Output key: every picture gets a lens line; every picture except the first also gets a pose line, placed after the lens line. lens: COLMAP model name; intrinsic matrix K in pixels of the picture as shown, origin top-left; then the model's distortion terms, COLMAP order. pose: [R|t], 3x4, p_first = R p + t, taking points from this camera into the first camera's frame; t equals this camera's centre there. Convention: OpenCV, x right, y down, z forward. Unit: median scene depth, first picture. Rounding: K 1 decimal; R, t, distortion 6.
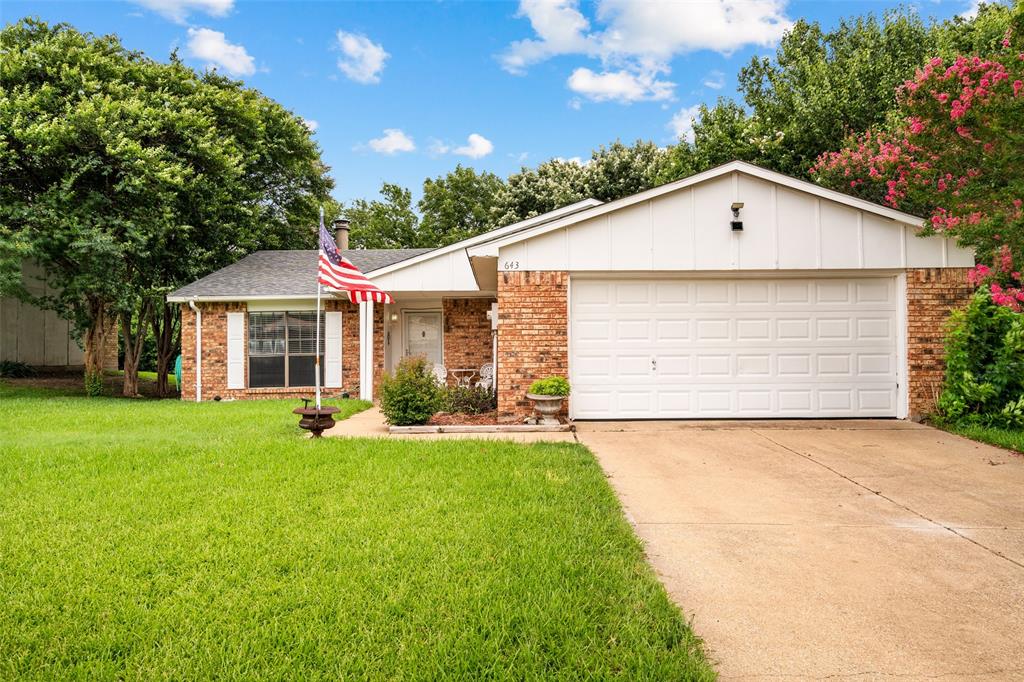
lens RADIAL K [[697.0, 0, 503.5], [0, 697.0, 339.1], [0, 0, 1]] dist [-0.011161, -0.010033]
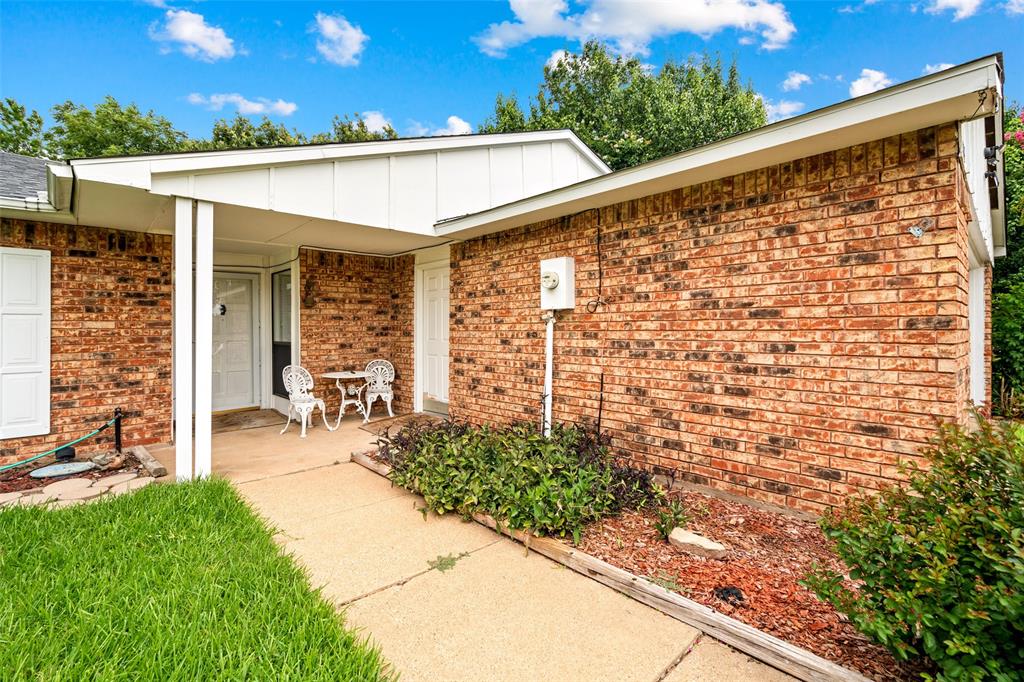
lens RADIAL K [[467.7, 0, 510.7], [0, 467.7, 324.6], [0, 0, 1]] dist [-0.005902, 0.003483]
pose [[0.735538, 0.009104, 0.677422, -0.226284], [-0.020297, 0.999757, 0.008602, -0.003415], [-0.677179, -0.020076, 0.735544, 0.630117]]
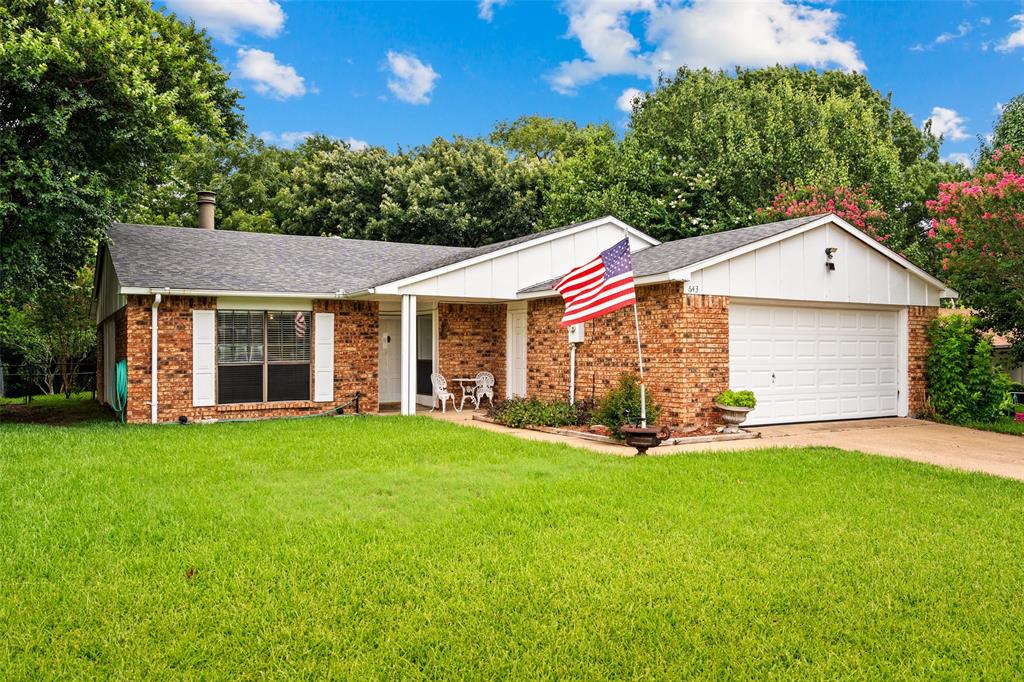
lens RADIAL K [[763.0, 0, 515.8], [0, 763.0, 346.0], [0, 0, 1]] dist [0.001135, 0.009546]
pose [[0.861755, 0.011985, 0.507183, -0.537223], [-0.021475, 0.999687, 0.012863, -0.016550], [-0.506869, -0.021977, 0.861743, 0.068934]]
